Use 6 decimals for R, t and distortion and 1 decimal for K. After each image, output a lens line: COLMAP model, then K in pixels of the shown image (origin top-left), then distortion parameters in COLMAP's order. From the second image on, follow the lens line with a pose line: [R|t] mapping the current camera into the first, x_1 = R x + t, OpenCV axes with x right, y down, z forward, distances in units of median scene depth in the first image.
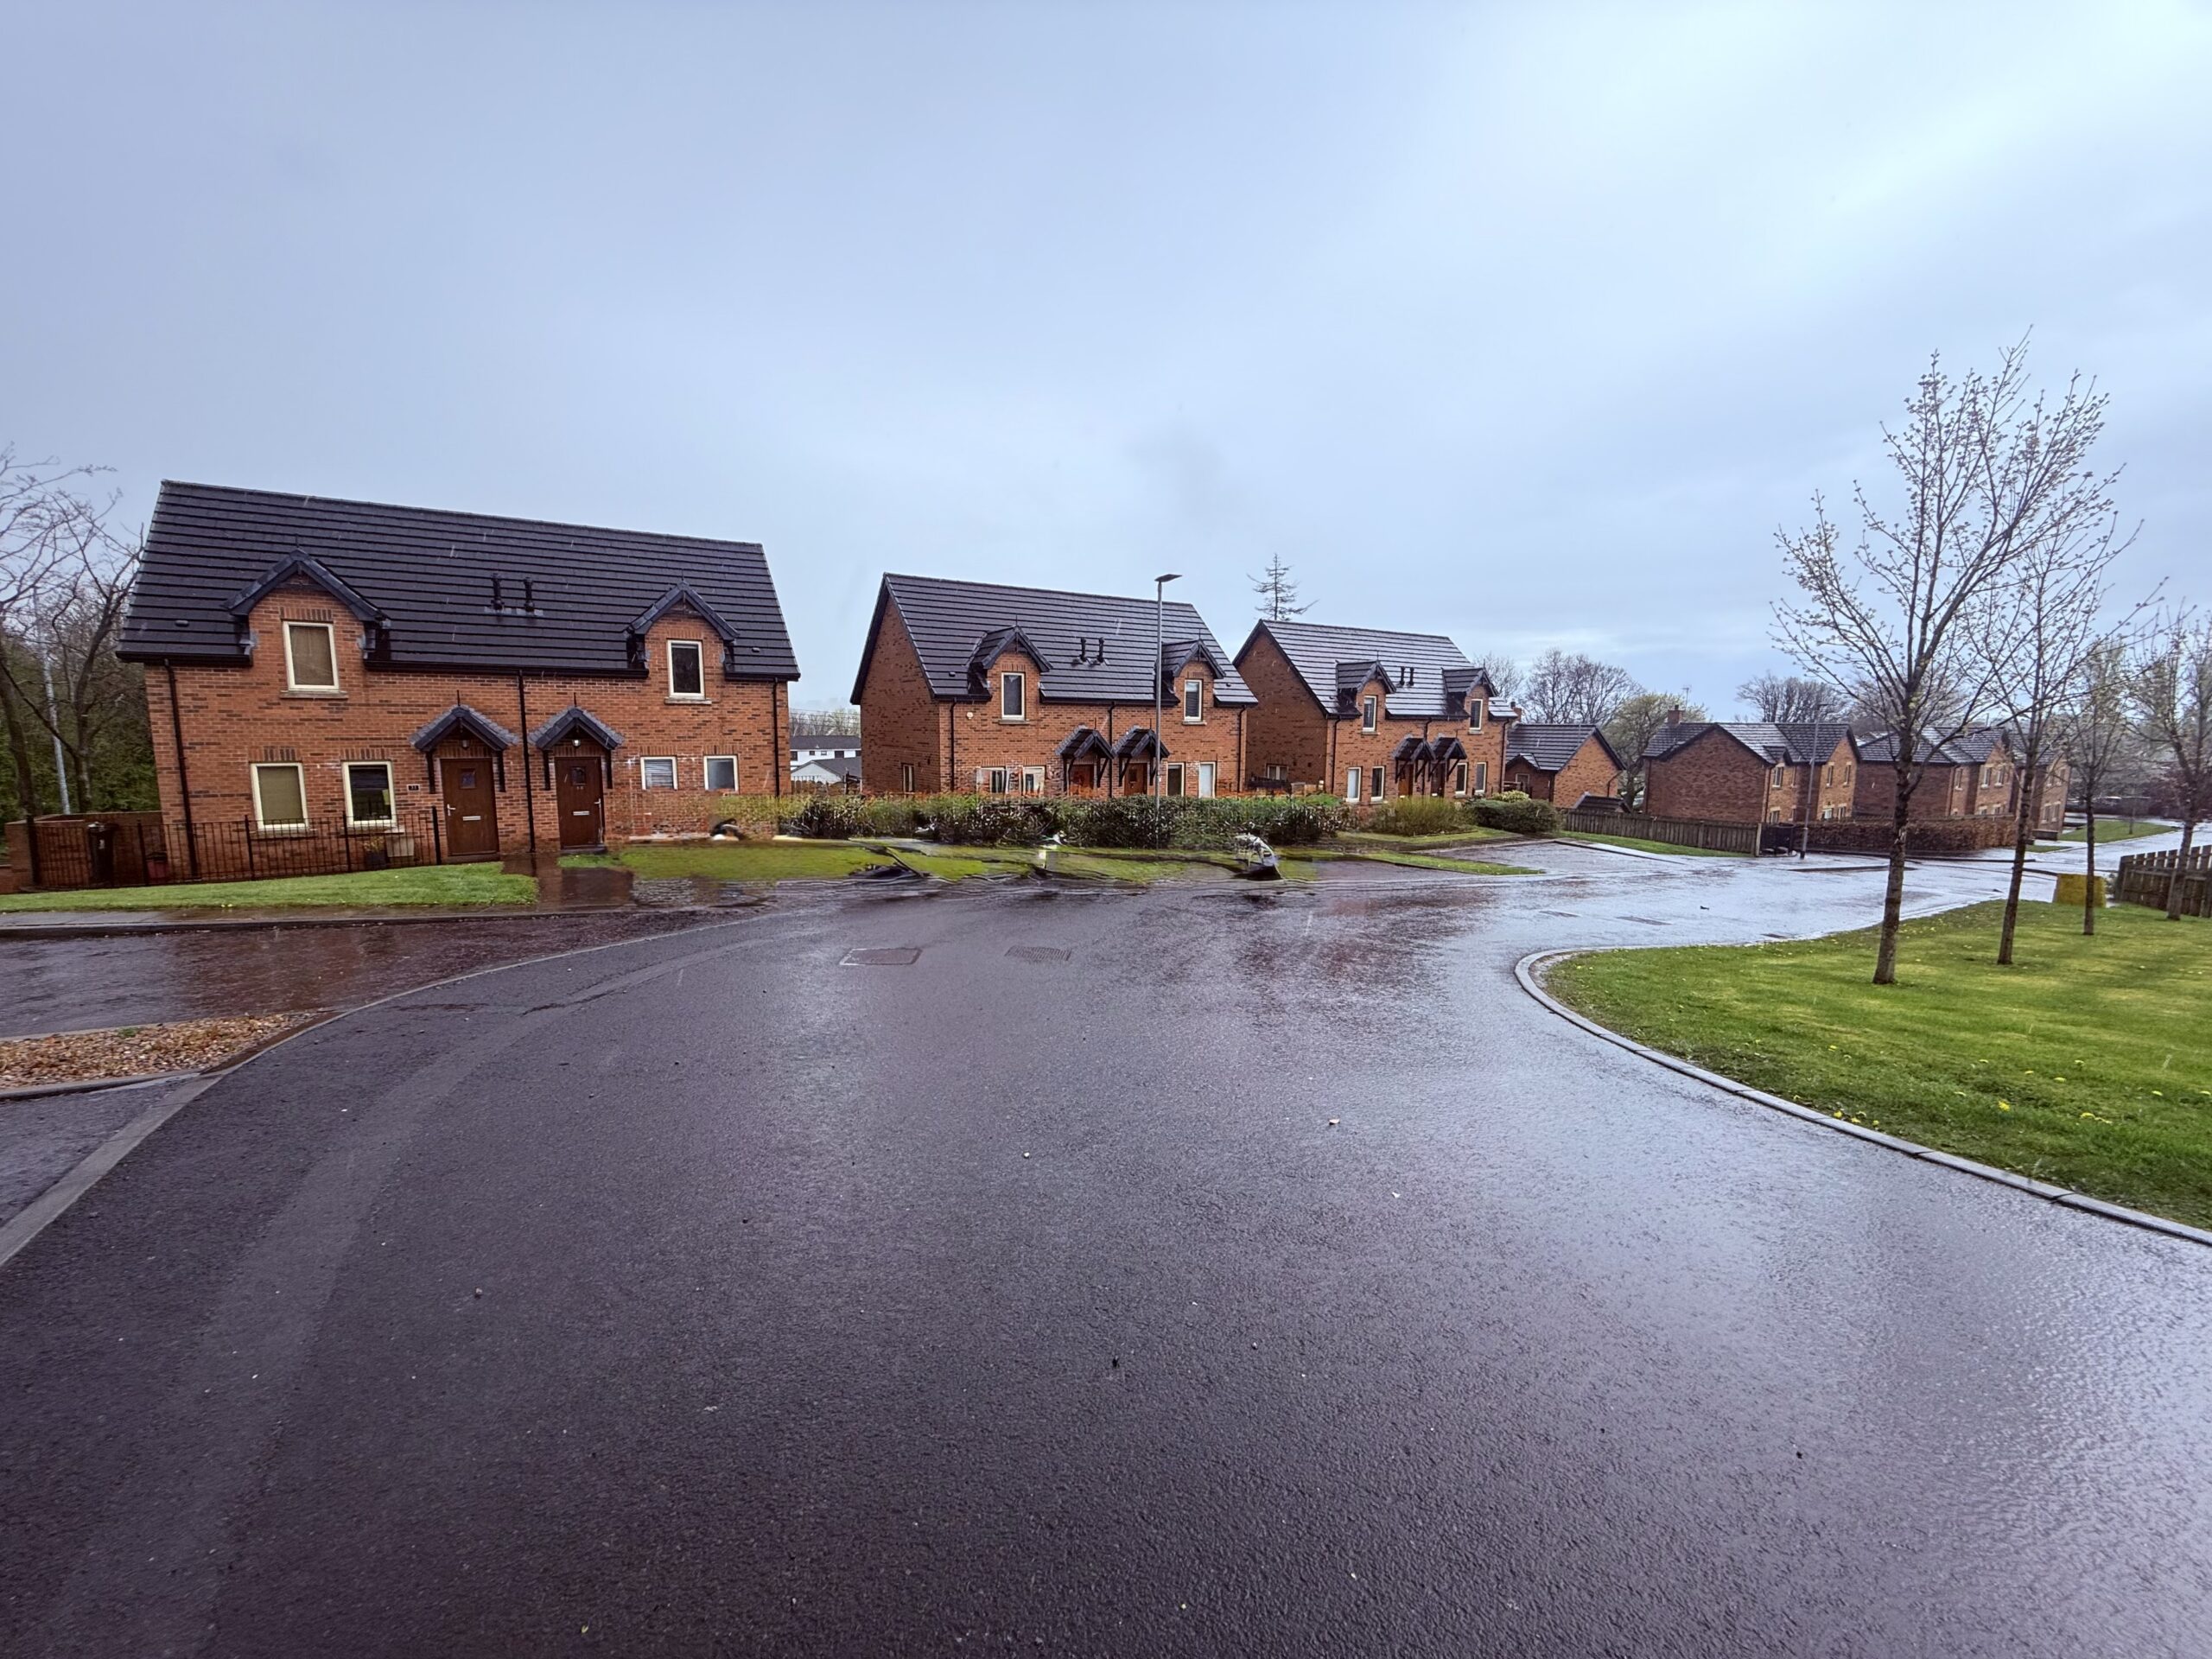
lens RADIAL K [[882.9, 0, 1106.0], [0, 882.9, 832.5], [0, 0, 1]] dist [0.002460, 0.000073]
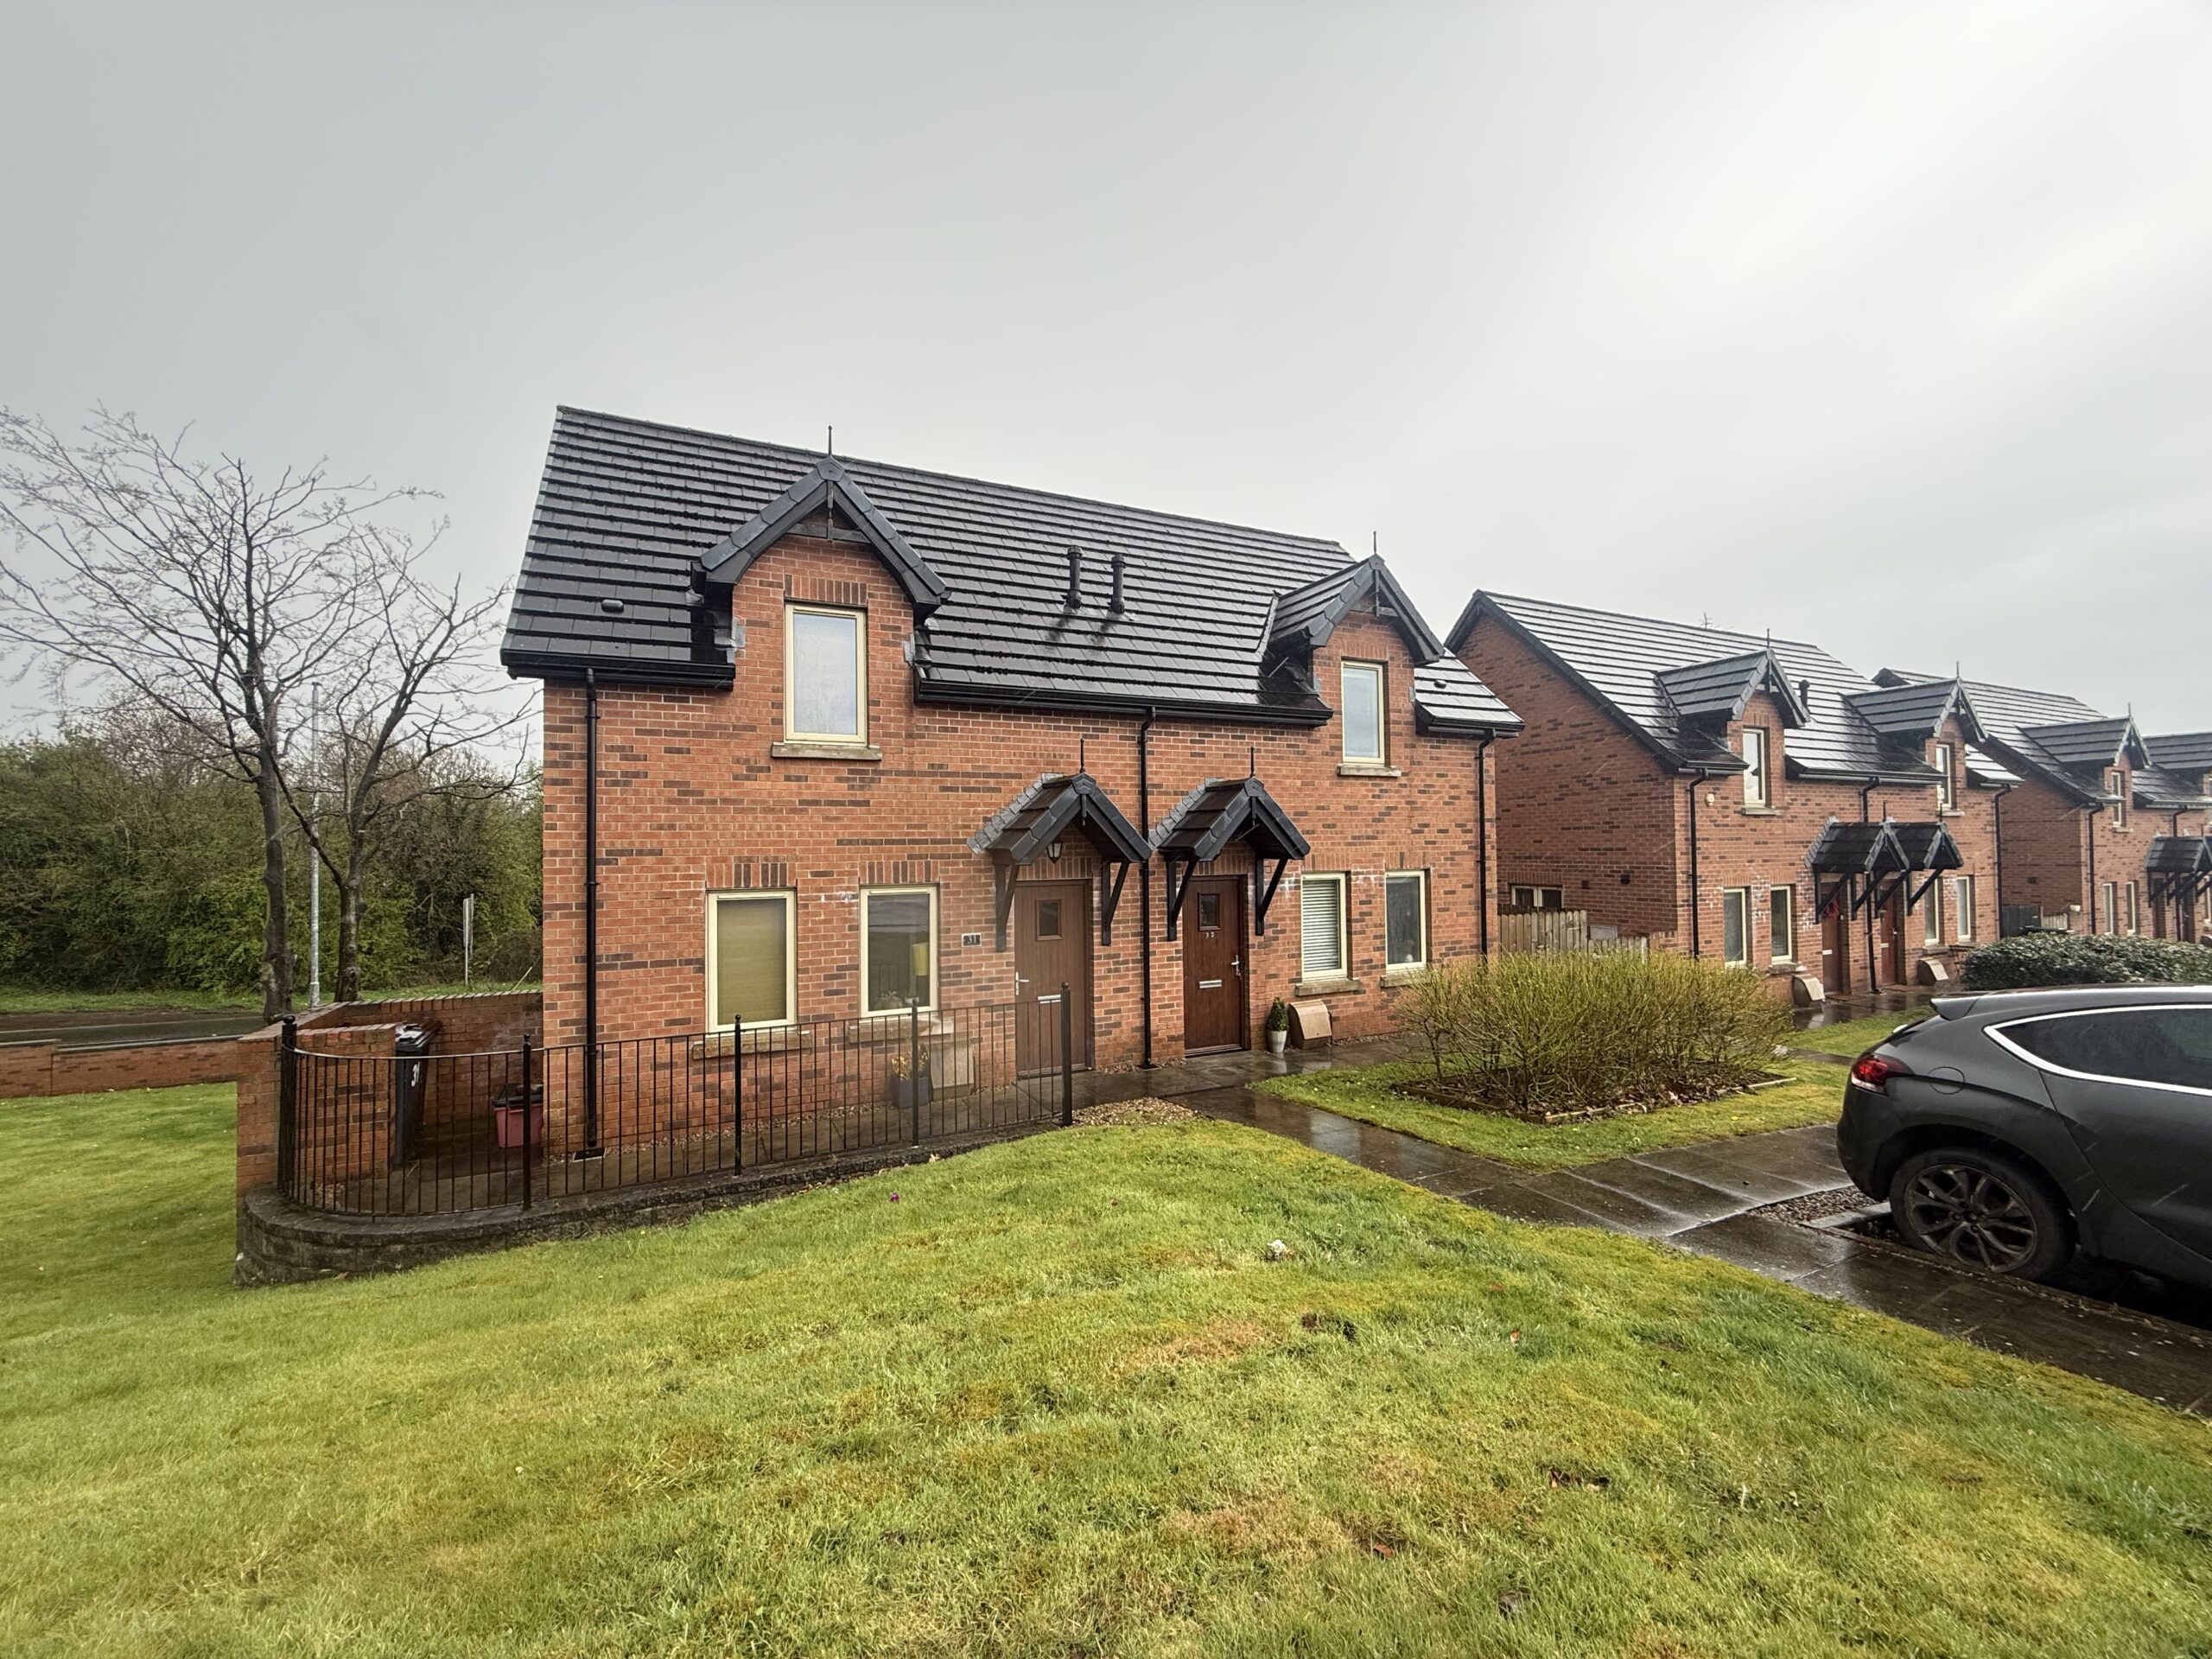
lens RADIAL K [[882.9, 0, 1106.2], [0, 882.9, 833.4], [0, 0, 1]] dist [0.002460, 0.000073]
pose [[0.991893, -0.020601, -0.125396, -0.661112], [0.002655, 0.989916, -0.141628, -0.040571], [0.127049, 0.140147, 0.981946, 0.531979]]
